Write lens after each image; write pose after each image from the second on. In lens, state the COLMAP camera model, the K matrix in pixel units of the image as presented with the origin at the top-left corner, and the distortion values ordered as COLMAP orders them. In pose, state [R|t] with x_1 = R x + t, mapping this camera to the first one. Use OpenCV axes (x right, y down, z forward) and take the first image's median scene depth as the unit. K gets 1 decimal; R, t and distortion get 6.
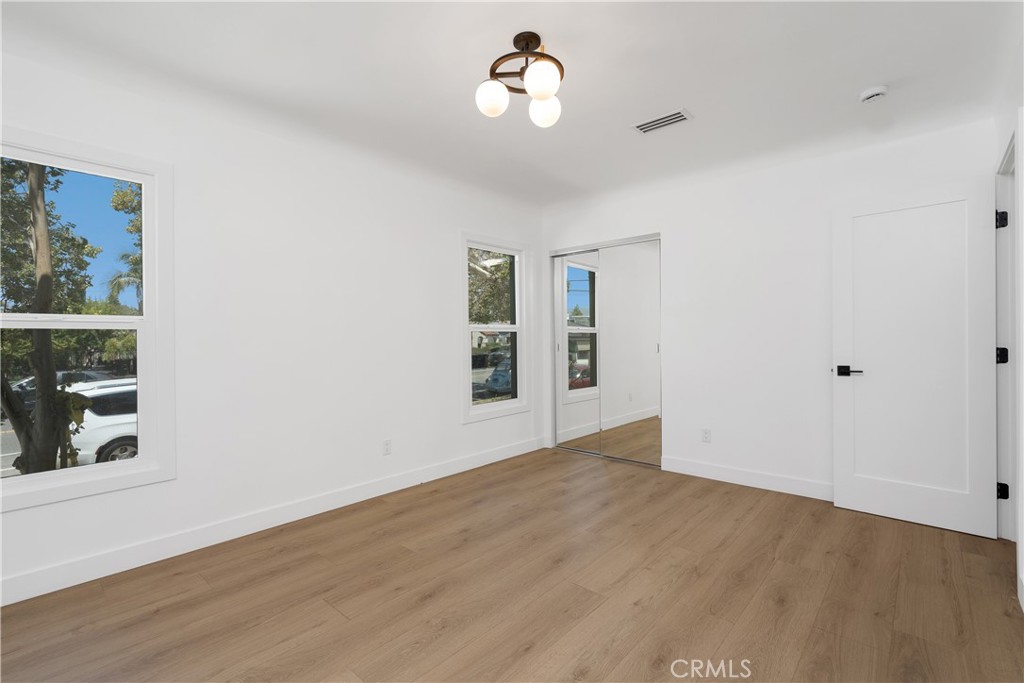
lens RADIAL K [[476.1, 0, 514.5], [0, 476.1, 340.9], [0, 0, 1]] dist [0.000146, 0.003049]
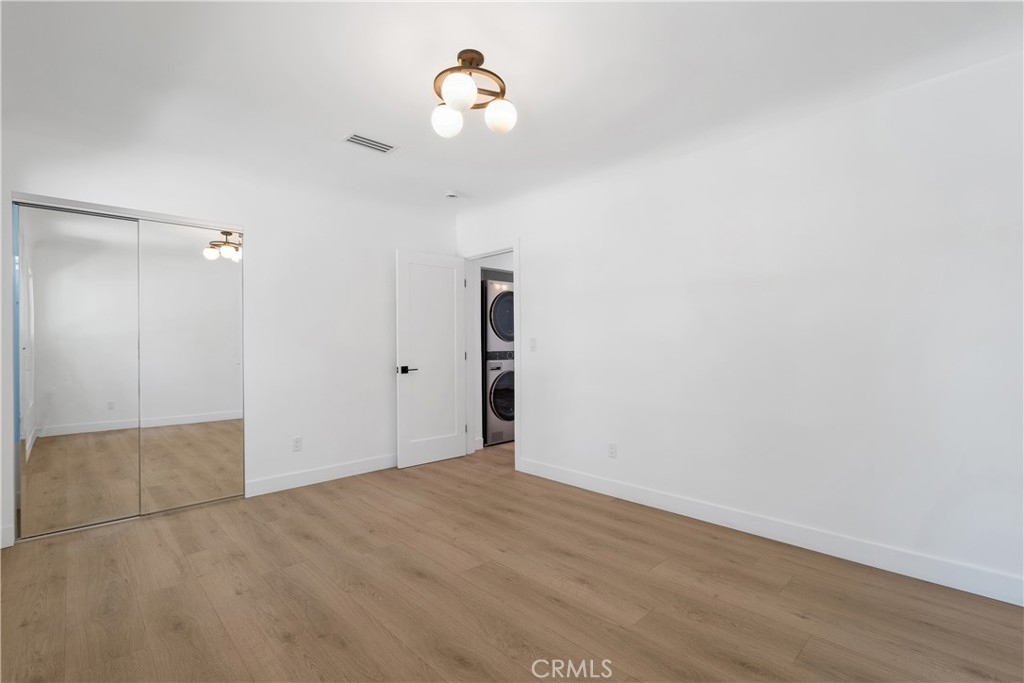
lens RADIAL K [[476.1, 0, 511.6], [0, 476.1, 339.1], [0, 0, 1]] dist [0.000146, 0.003049]
pose [[0.047965, 0.019650, 0.998656, -0.704063], [0.007406, 0.999772, -0.020028, 0.002176], [-0.998822, 0.008356, 0.047808, 0.613039]]
